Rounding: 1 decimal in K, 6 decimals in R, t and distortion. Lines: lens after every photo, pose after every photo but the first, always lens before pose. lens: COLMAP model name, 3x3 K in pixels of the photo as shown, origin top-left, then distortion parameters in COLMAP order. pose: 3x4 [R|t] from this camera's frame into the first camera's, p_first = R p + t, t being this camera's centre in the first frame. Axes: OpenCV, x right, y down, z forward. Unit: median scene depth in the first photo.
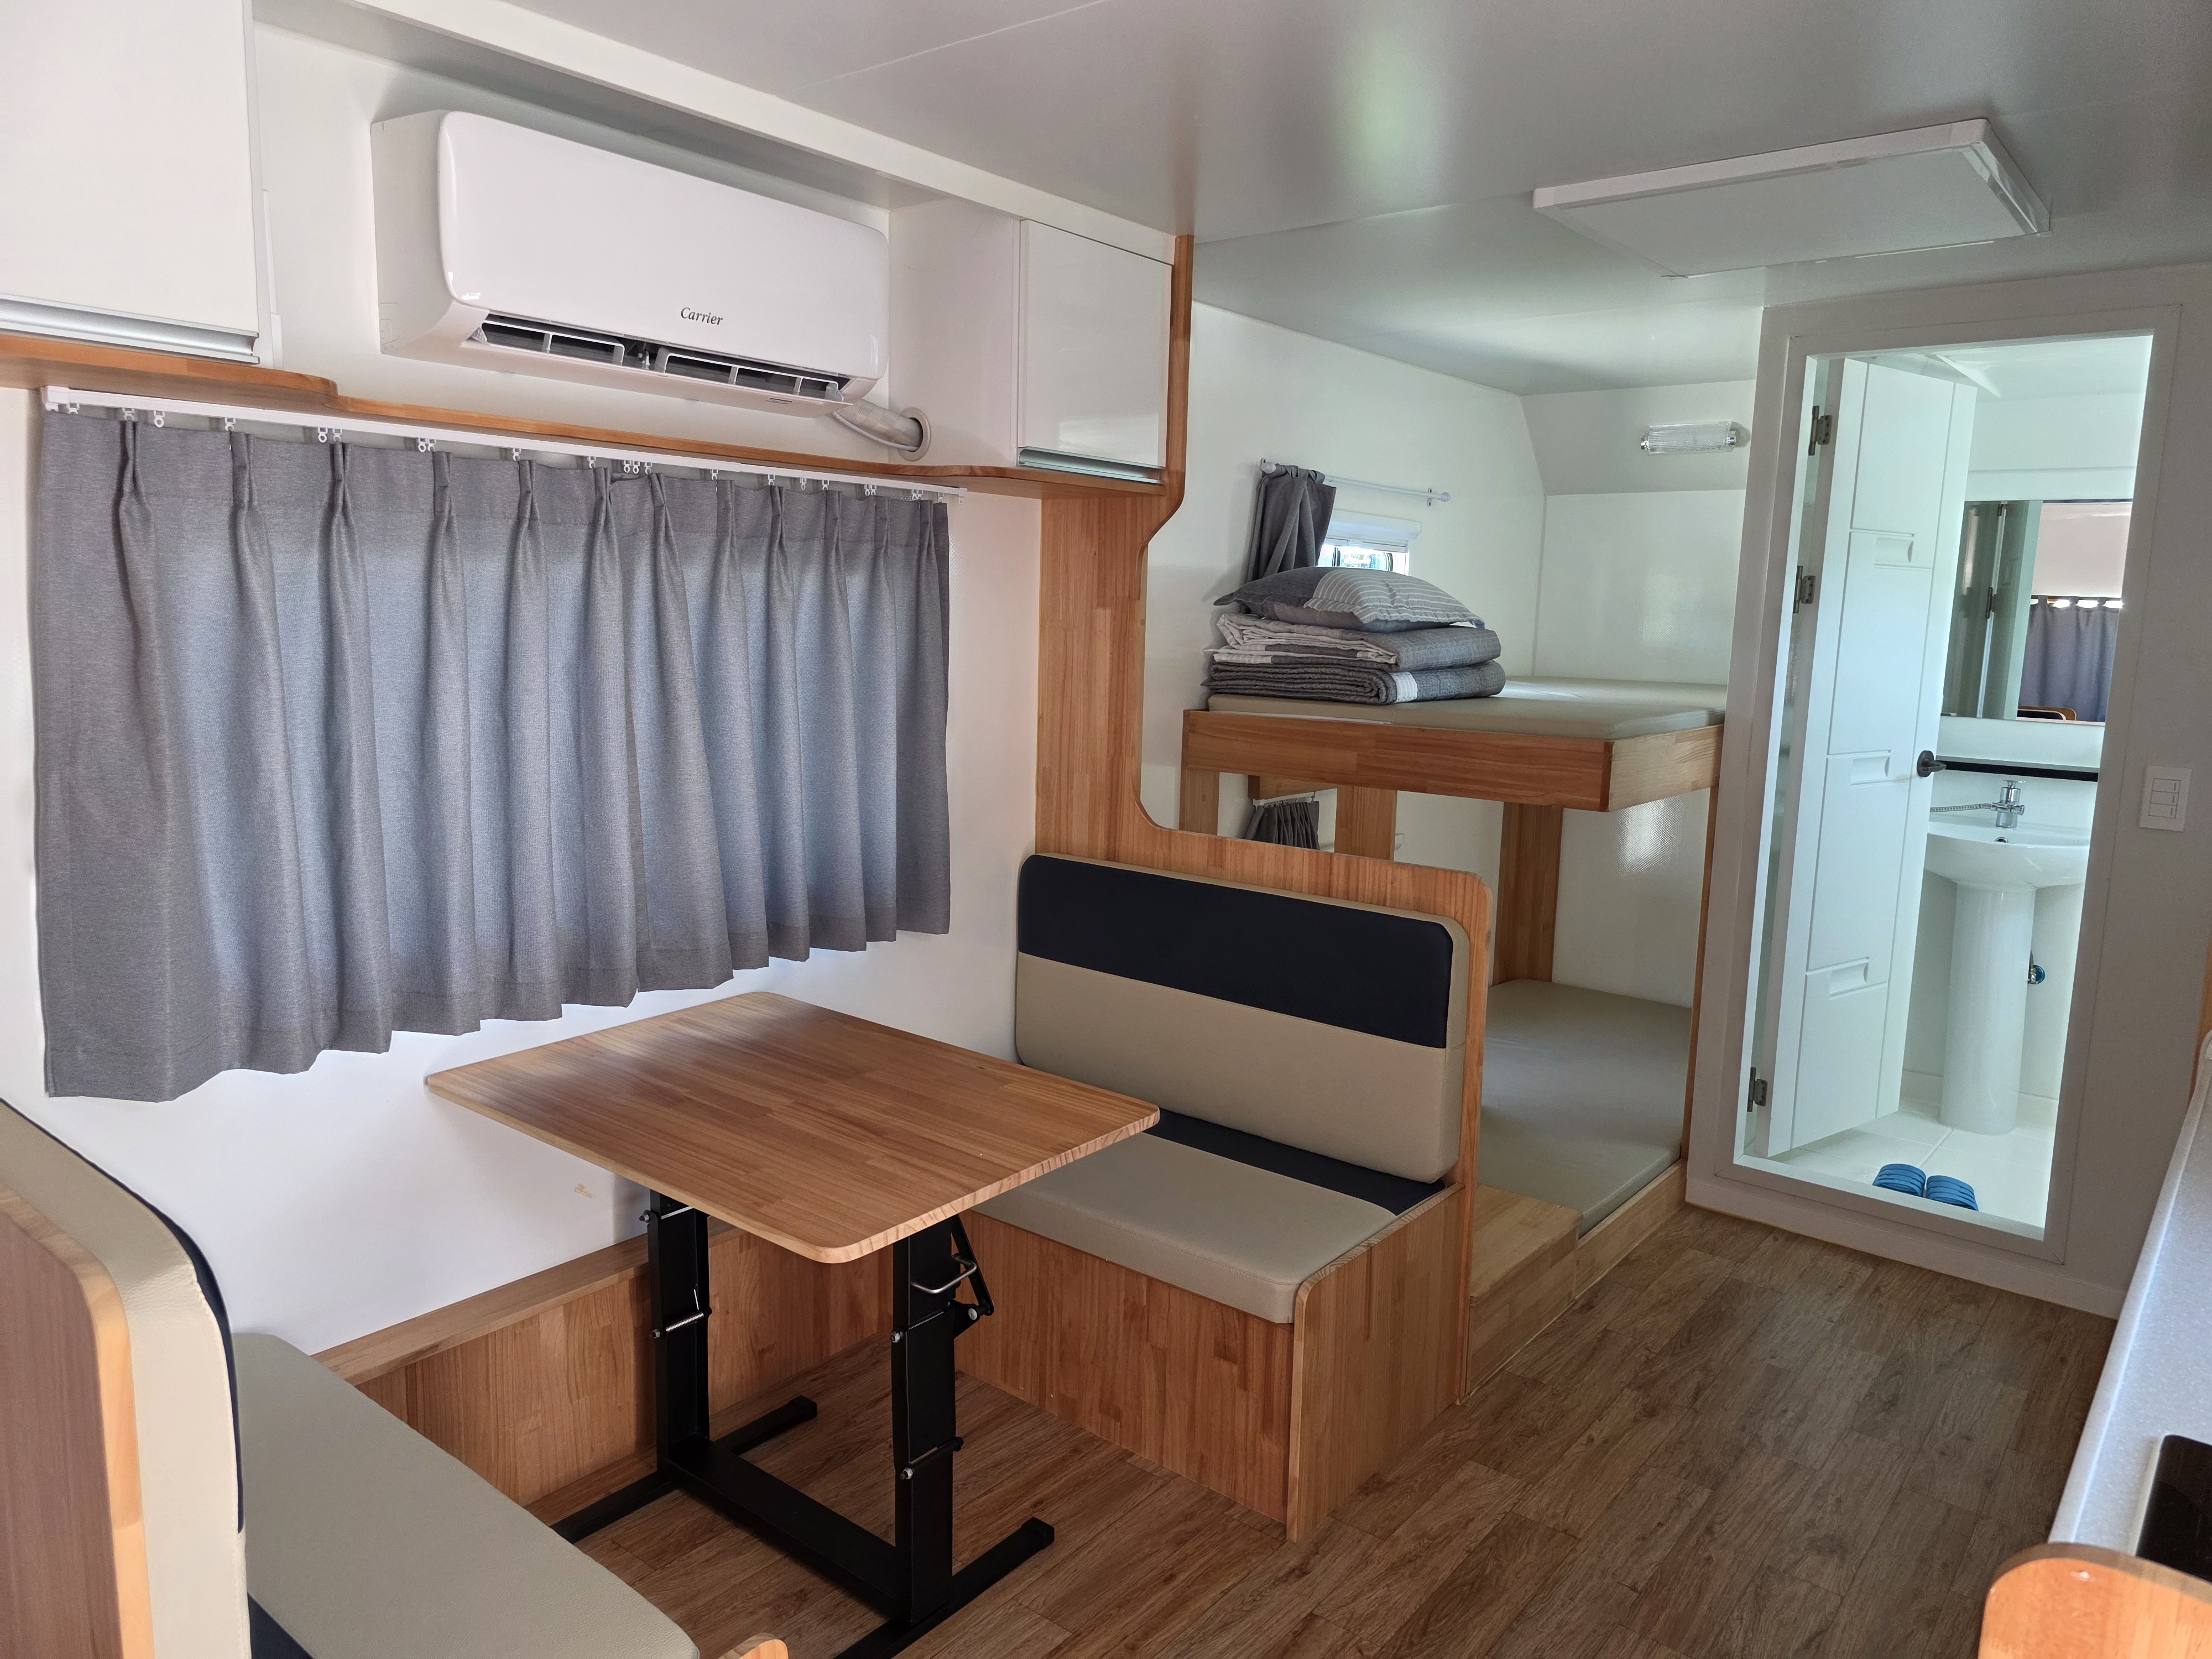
lens RADIAL K [[1490.6, 0, 1124.9], [0, 1490.6, 832.4], [0, 0, 1]] dist [0.058688, -0.056072]
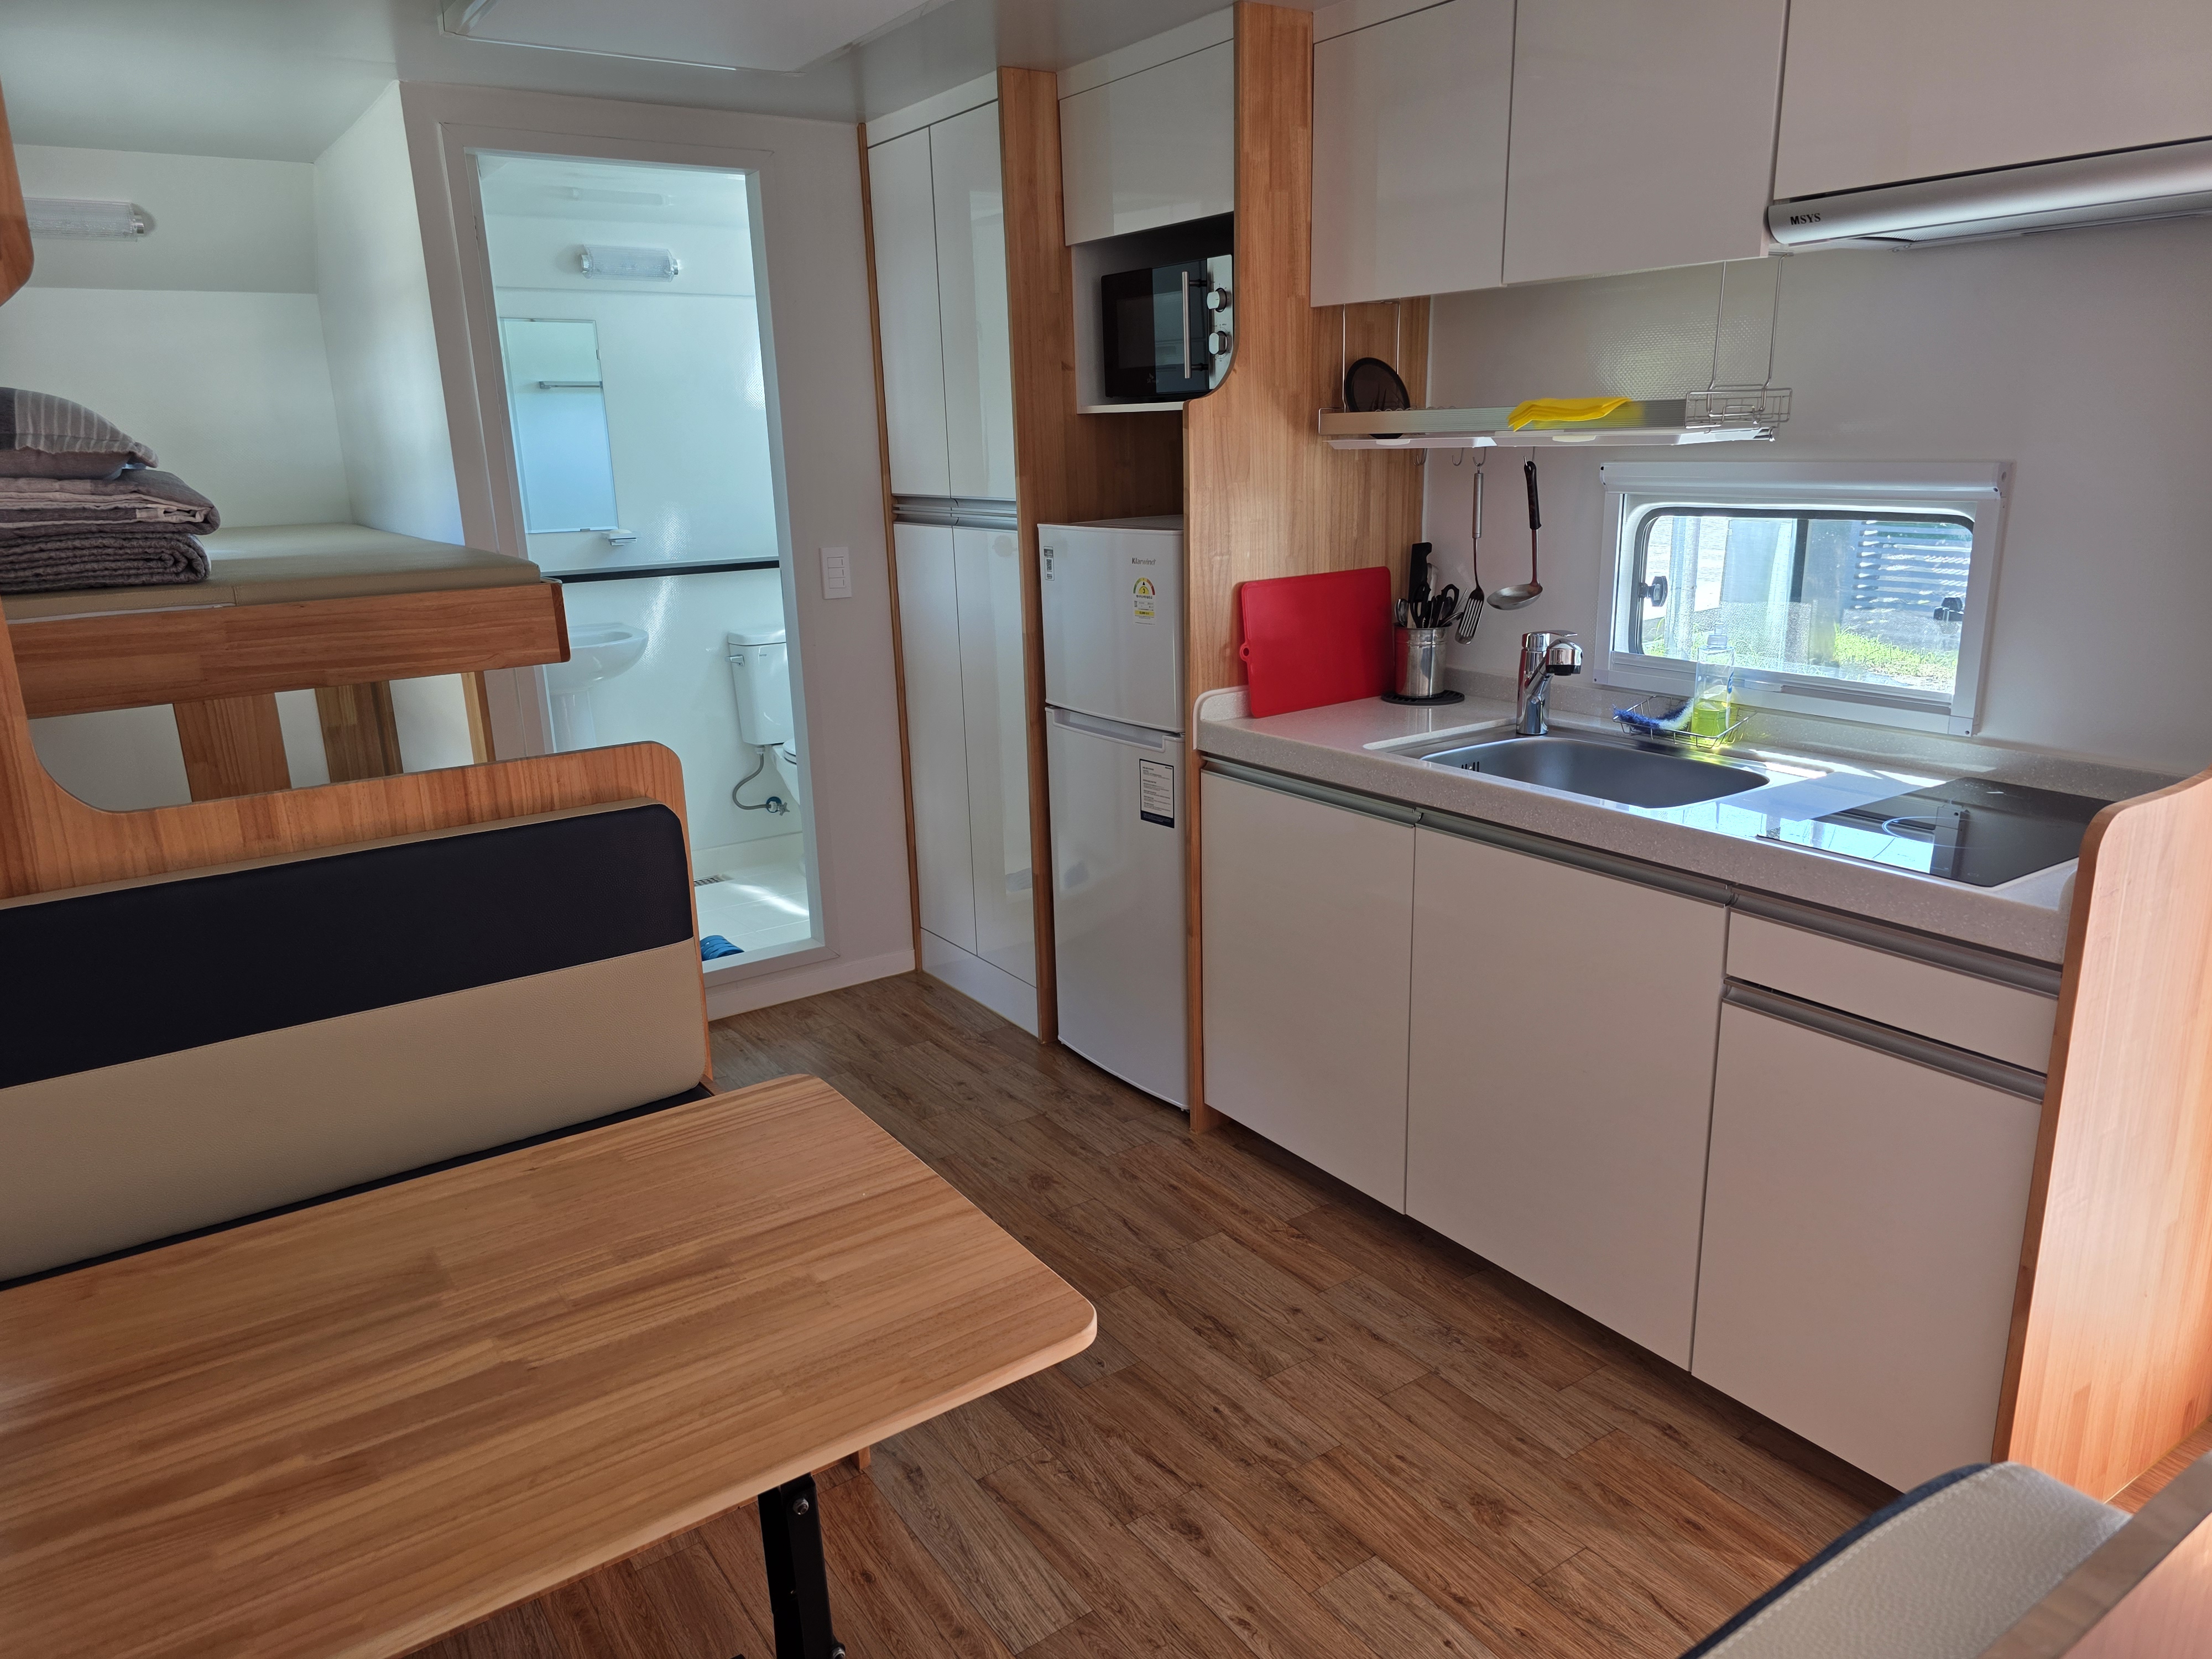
lens RADIAL K [[1490.6, 0, 1124.9], [0, 1490.6, 832.4], [0, 0, 1]] dist [0.058688, -0.056072]
pose [[0.275310, -0.283600, 0.918573, -0.441215], [0.177612, 0.954054, 0.241321, -0.072482], [-0.944806, 0.096711, 0.313031, 0.395384]]
